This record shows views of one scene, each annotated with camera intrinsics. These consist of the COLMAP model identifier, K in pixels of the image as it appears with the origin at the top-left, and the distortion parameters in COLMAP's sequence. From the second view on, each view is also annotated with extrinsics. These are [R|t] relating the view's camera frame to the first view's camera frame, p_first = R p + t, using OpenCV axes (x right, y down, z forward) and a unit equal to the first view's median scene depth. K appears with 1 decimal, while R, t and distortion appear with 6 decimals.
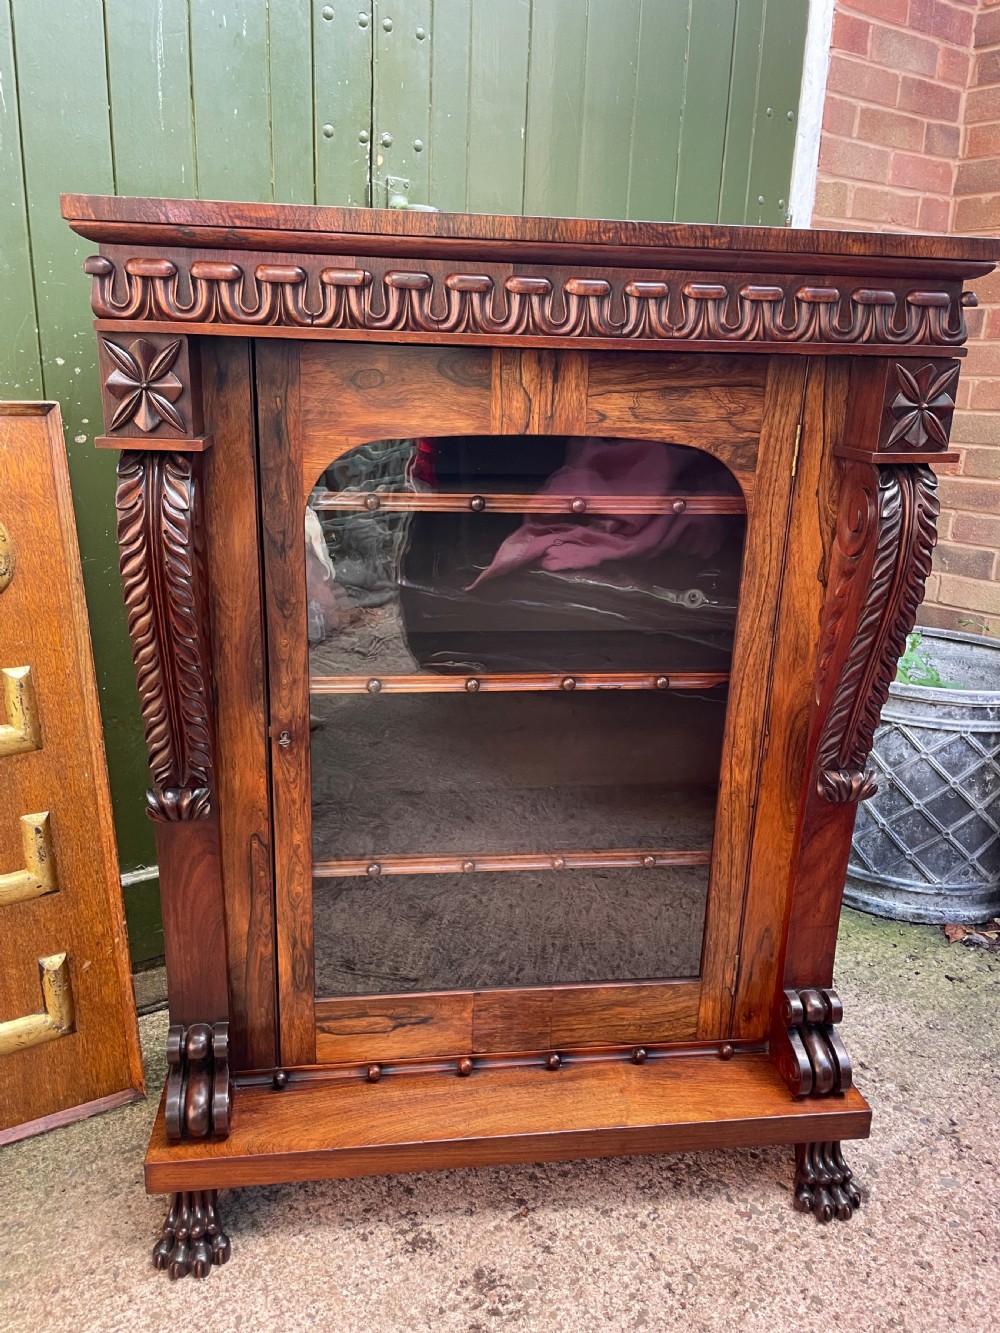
lens RADIAL K [[1011.3, 0, 495.2], [0, 1011.3, 662.3], [0, 0, 1]] dist [0.087113, -0.116458]
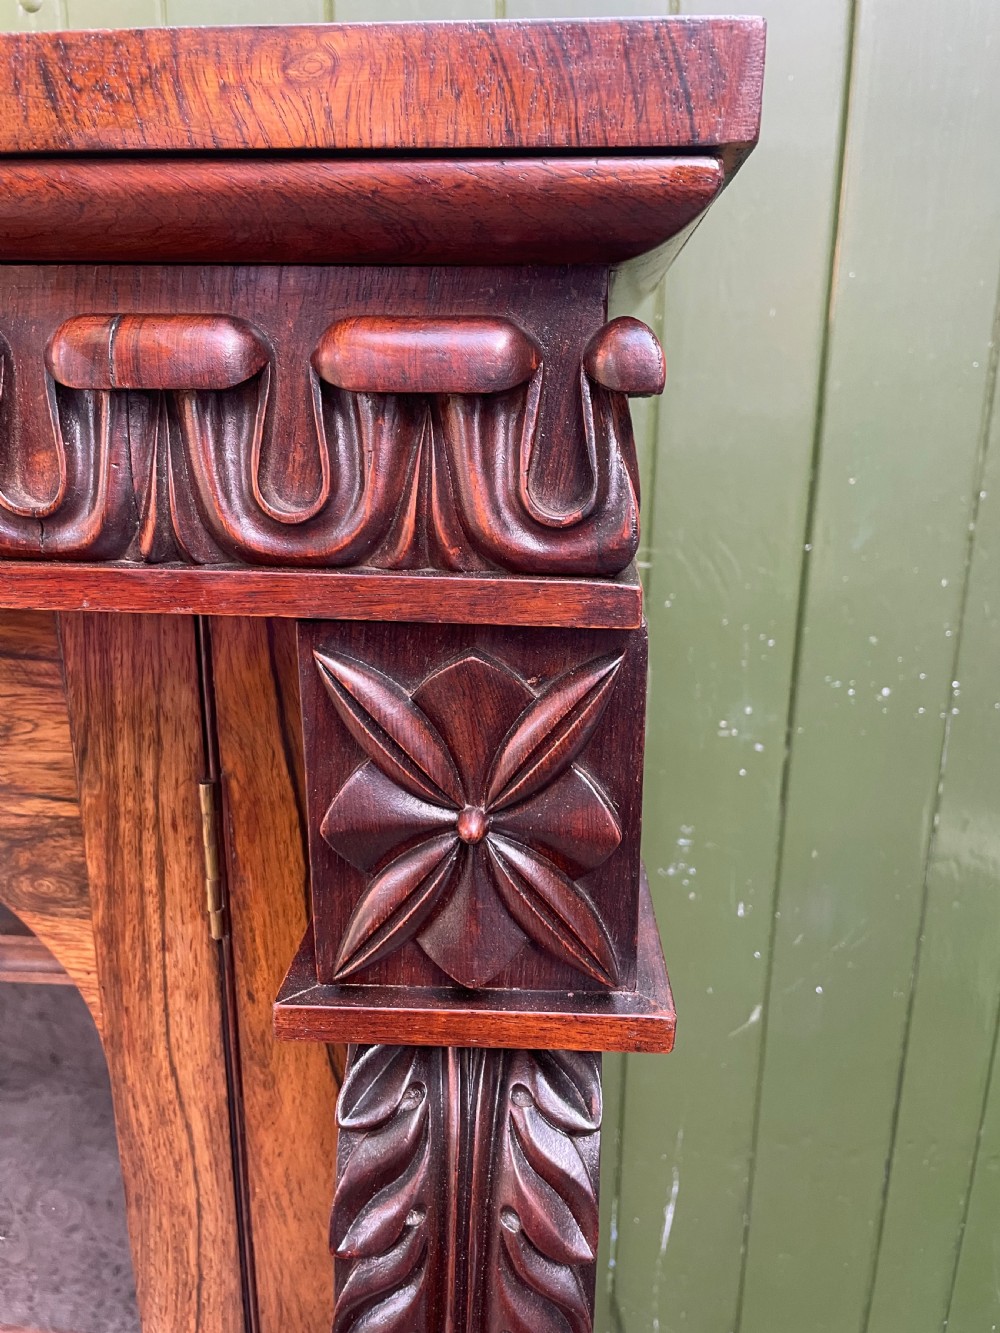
lens RADIAL K [[1027.6, 0, 493.6], [0, 1027.6, 668.2], [0, 0, 1]] dist [0.079608, -0.124413]
pose [[0.974877, 0.038475, -0.219397, 0.377578], [-0.043671, 0.998868, -0.018881, -0.225144], [0.218422, 0.027988, 0.975453, 0.625369]]
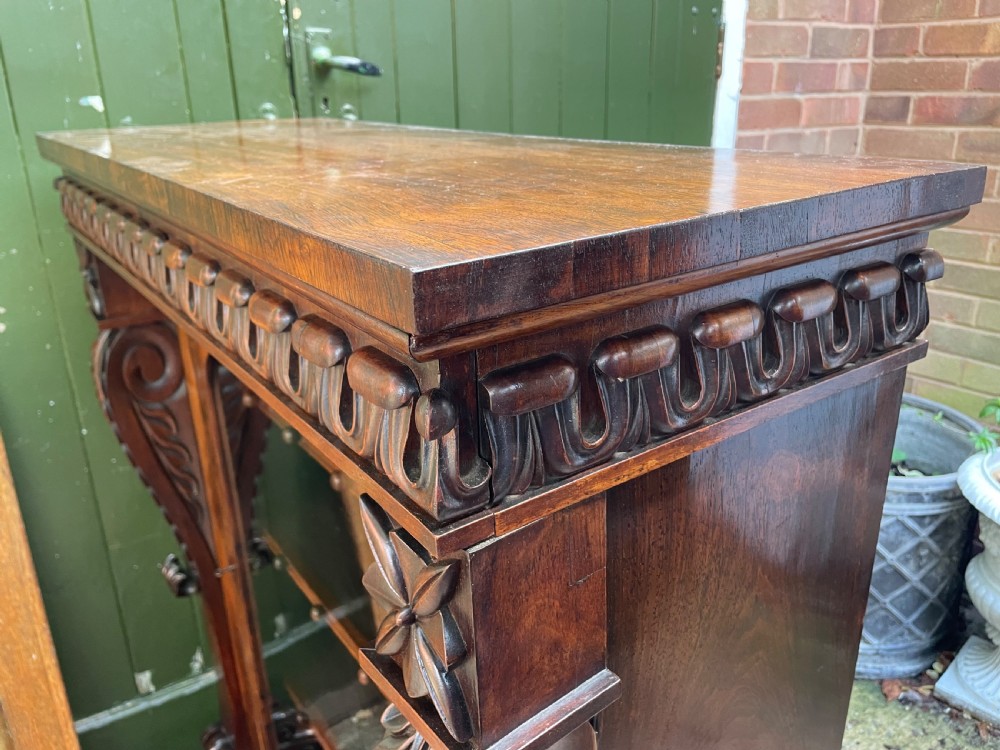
lens RADIAL K [[770.9, 0, 499.6], [0, 770.9, 364.4], [0, 0, 1]] dist [0.079608, -0.124413]
pose [[0.998883, -0.040250, -0.024740, 0.095933], [0.041706, 0.997236, 0.061491, -0.215946], [0.022197, -0.062454, 0.997801, 0.269490]]
